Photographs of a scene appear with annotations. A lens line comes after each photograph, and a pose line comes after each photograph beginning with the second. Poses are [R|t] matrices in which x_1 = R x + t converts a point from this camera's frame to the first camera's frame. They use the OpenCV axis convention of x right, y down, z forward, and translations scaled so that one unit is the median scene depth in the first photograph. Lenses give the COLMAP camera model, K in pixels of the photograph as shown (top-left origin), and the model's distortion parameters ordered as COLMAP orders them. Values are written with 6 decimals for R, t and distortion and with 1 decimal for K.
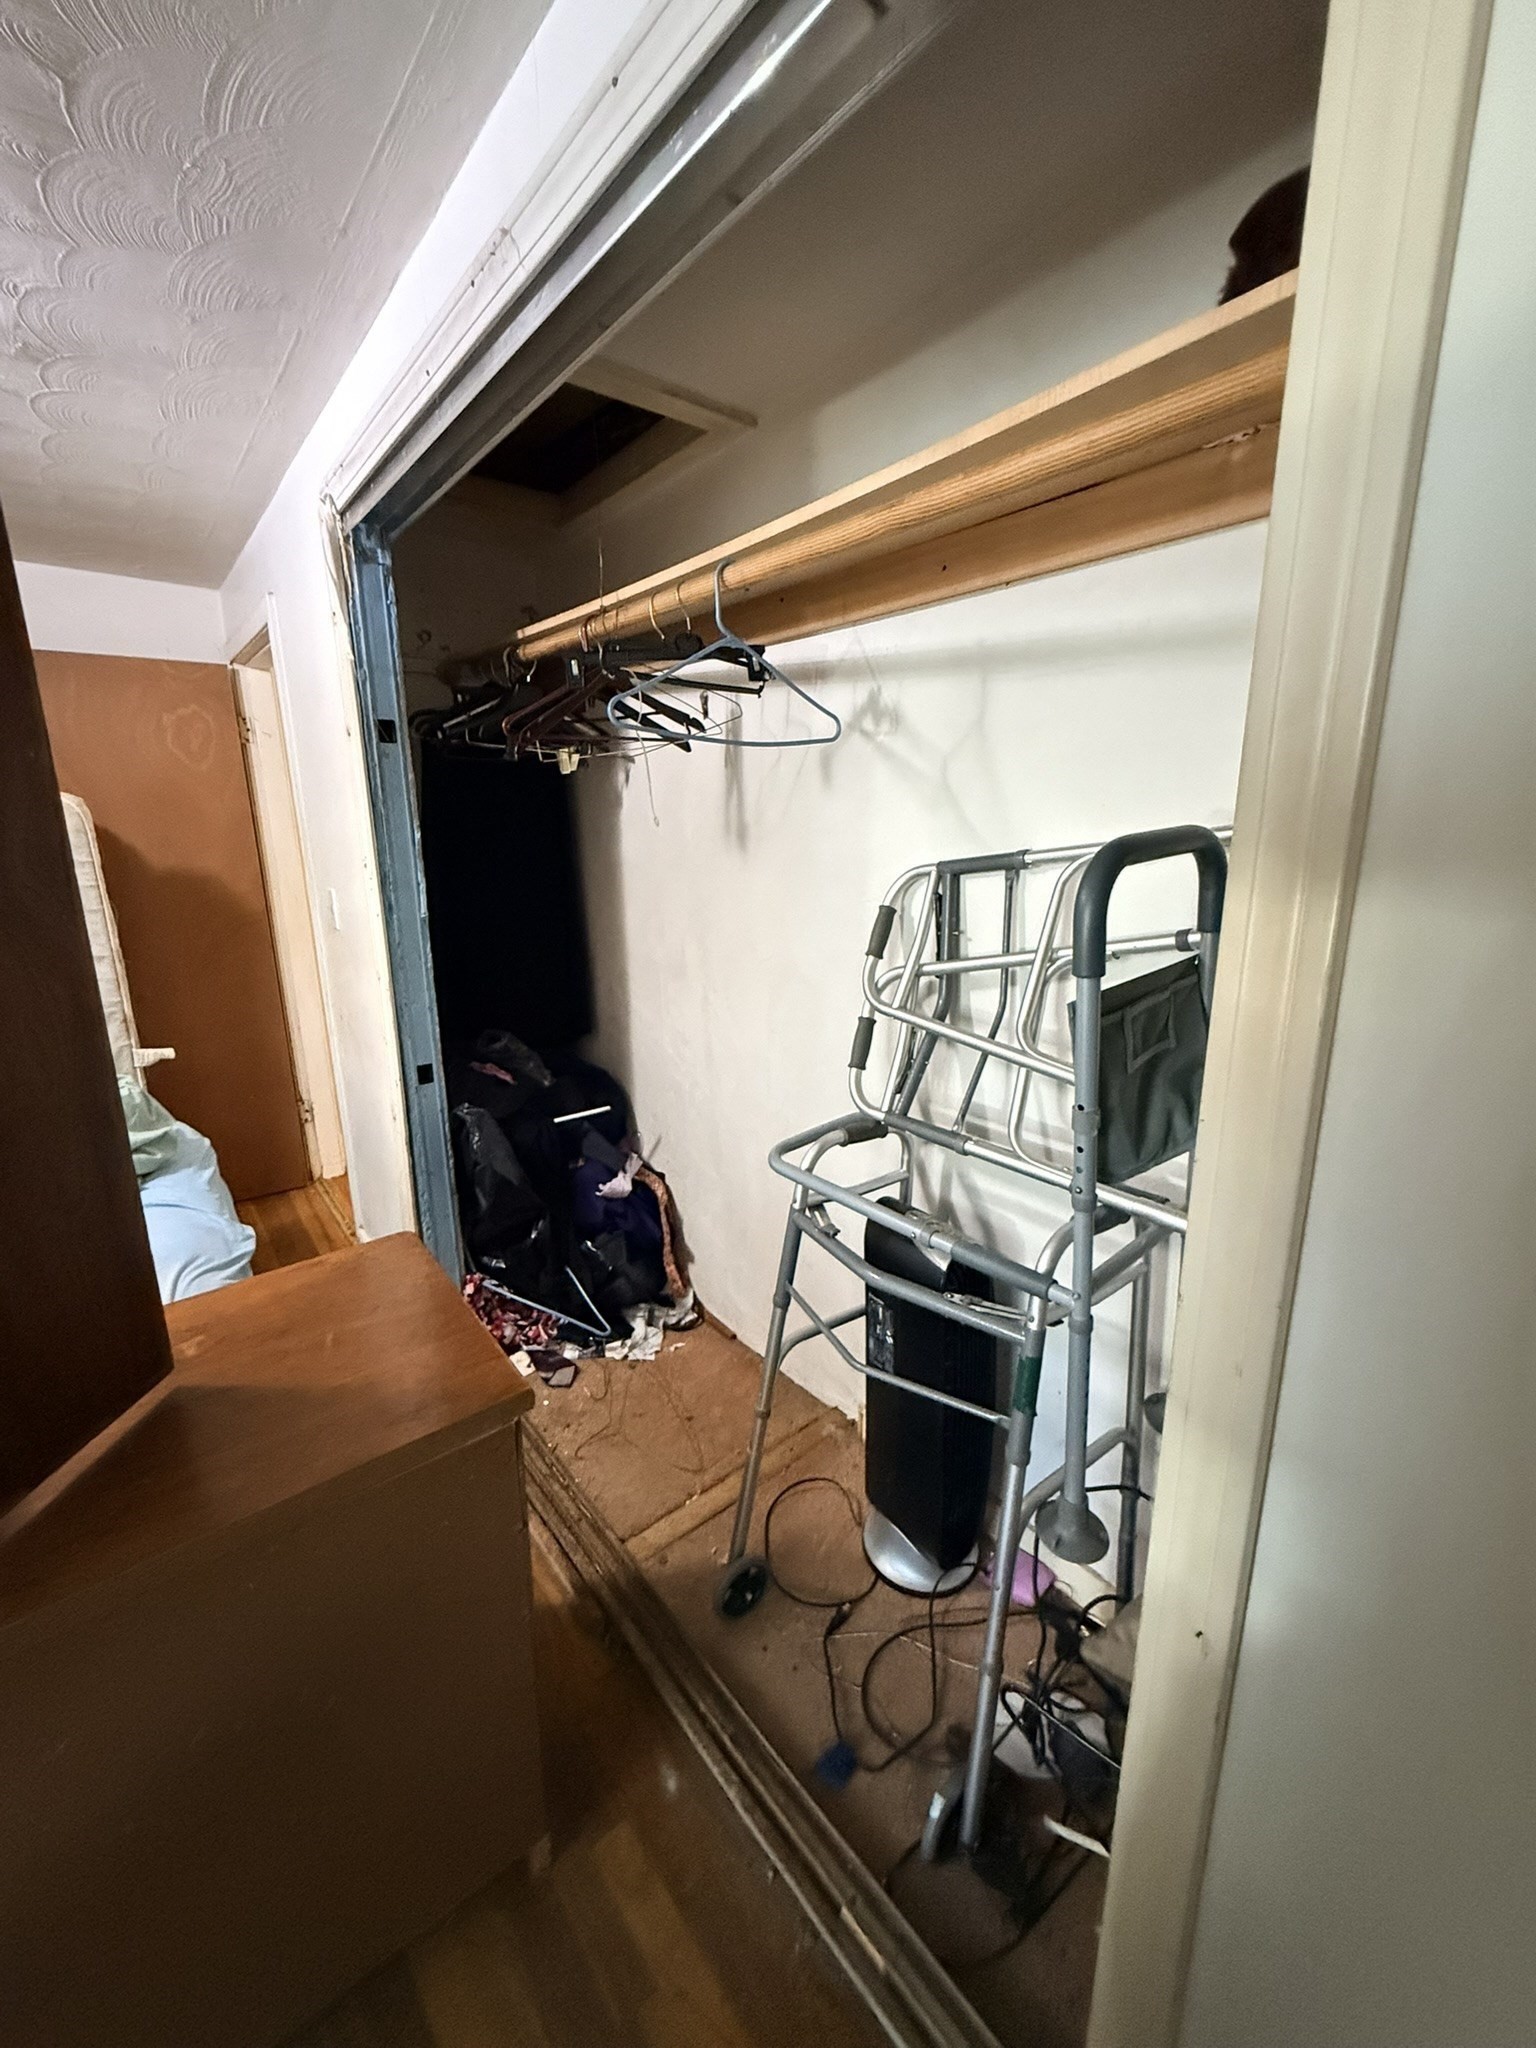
lens RADIAL K [[816.2, 0, 769.0], [0, 816.2, 1015.2], [0, 0, 1]] dist [-0.000785, 0.000125]
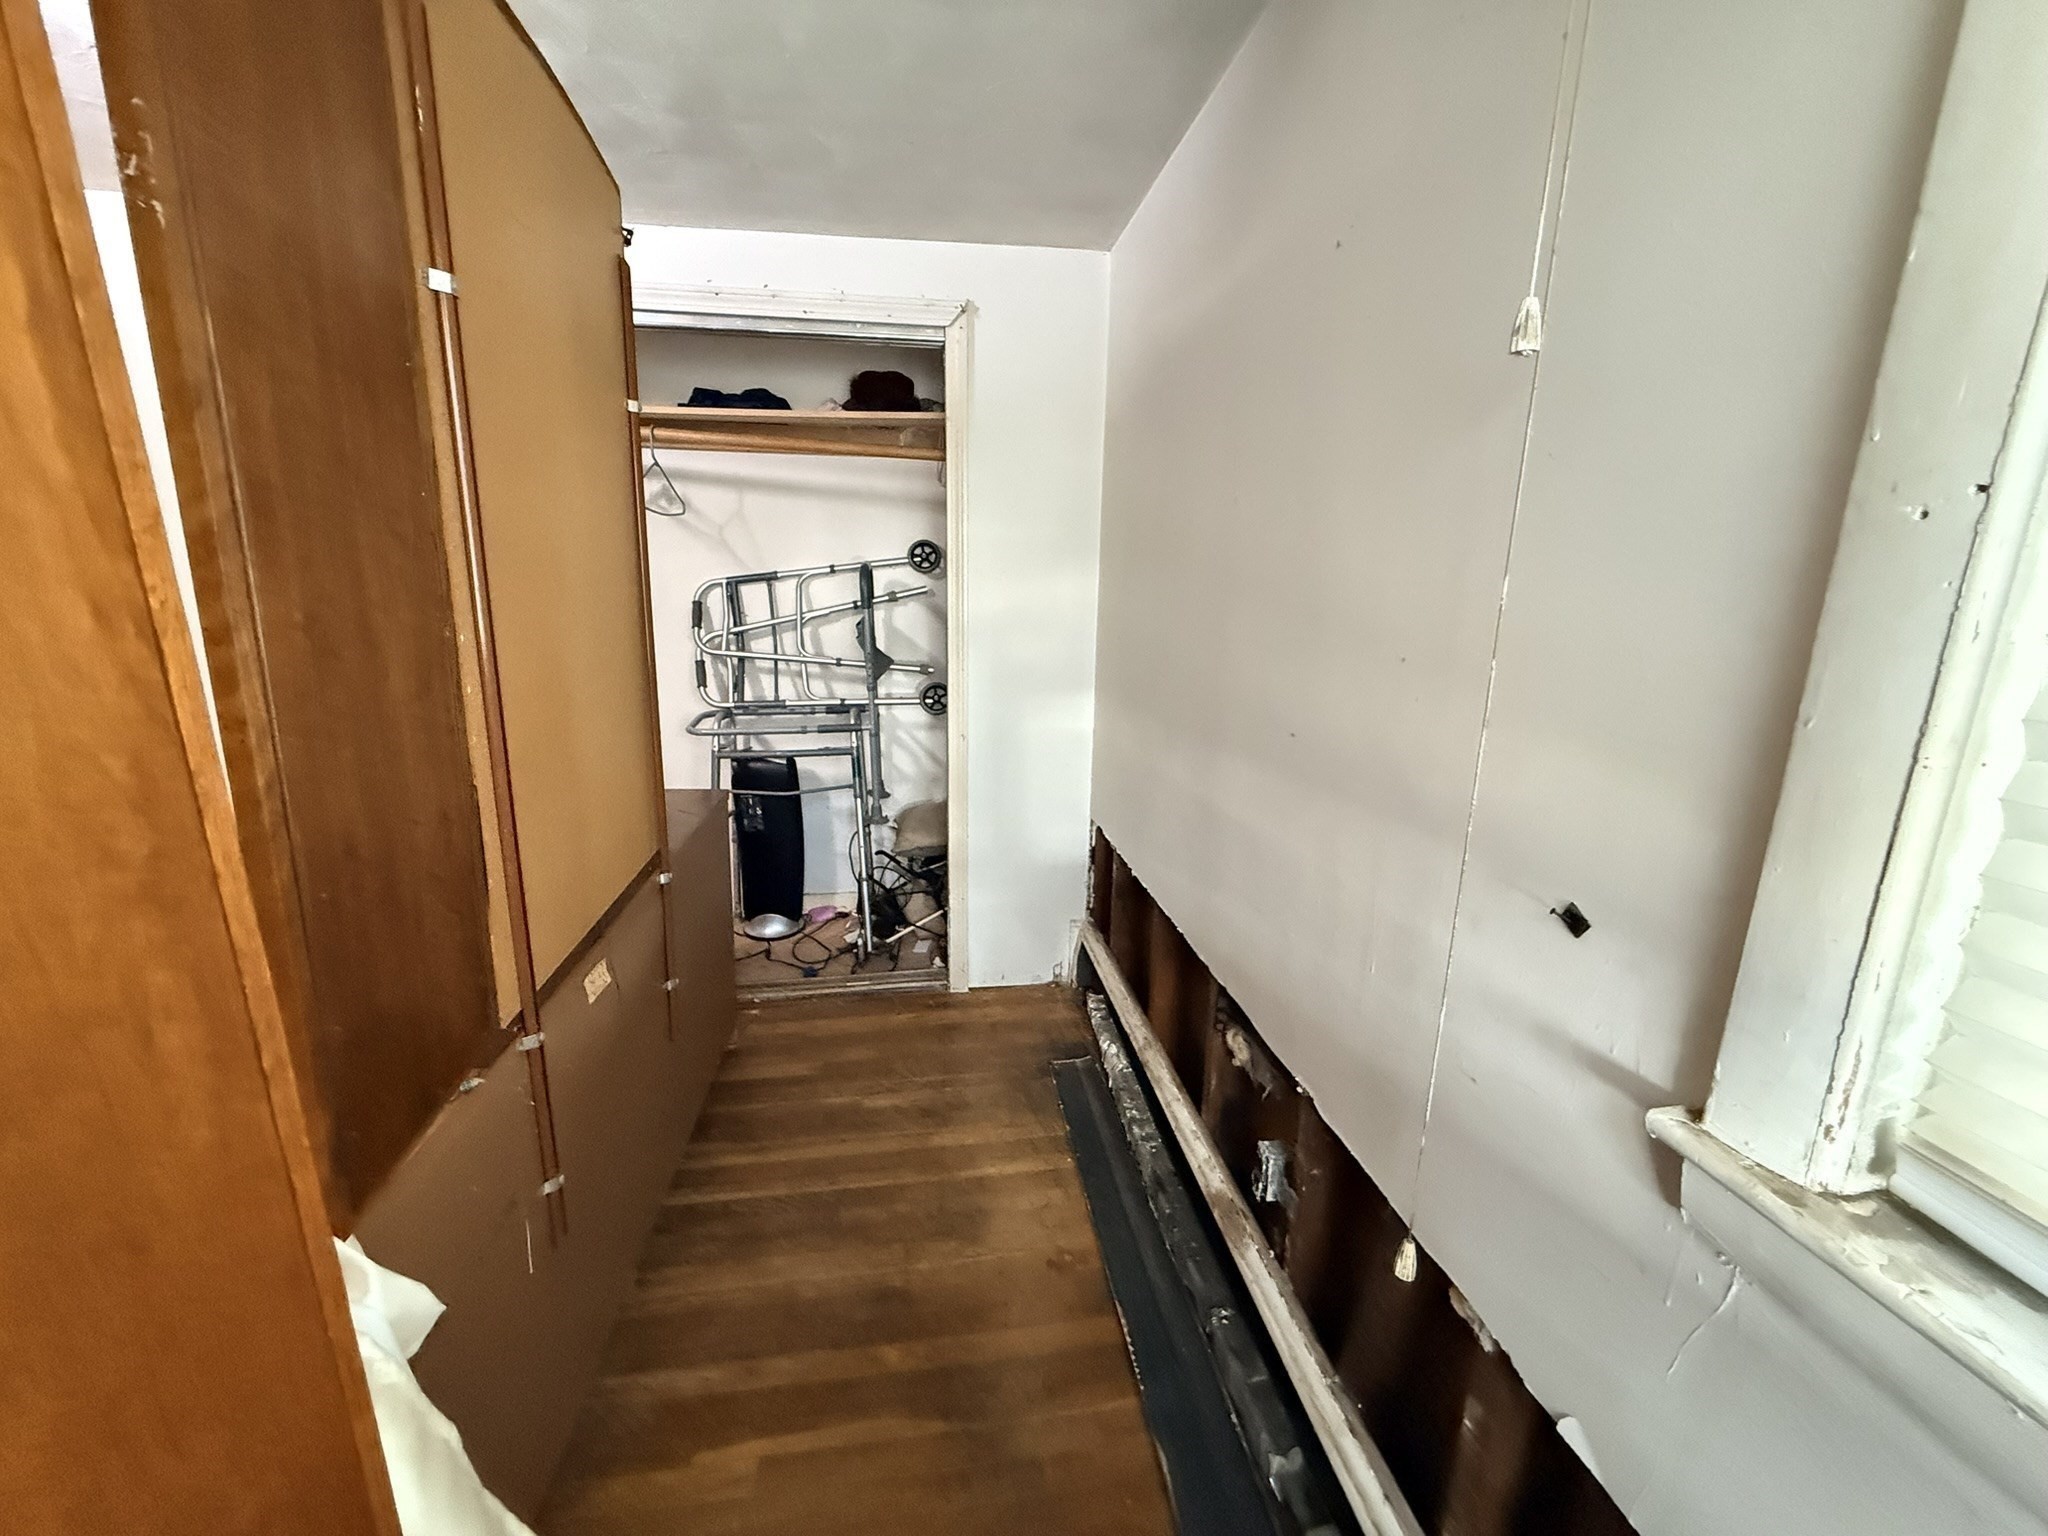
lens RADIAL K [[816.2, 0, 1018.4], [0, 816.2, 755.1], [0, 0, 1]] dist [-0.000785, 0.000125]
pose [[0.513622, -0.175712, 0.839832, -1.212488], [0.179957, 0.979096, 0.094792, 0.182568], [-0.838932, 0.102447, 0.534507, -0.649813]]
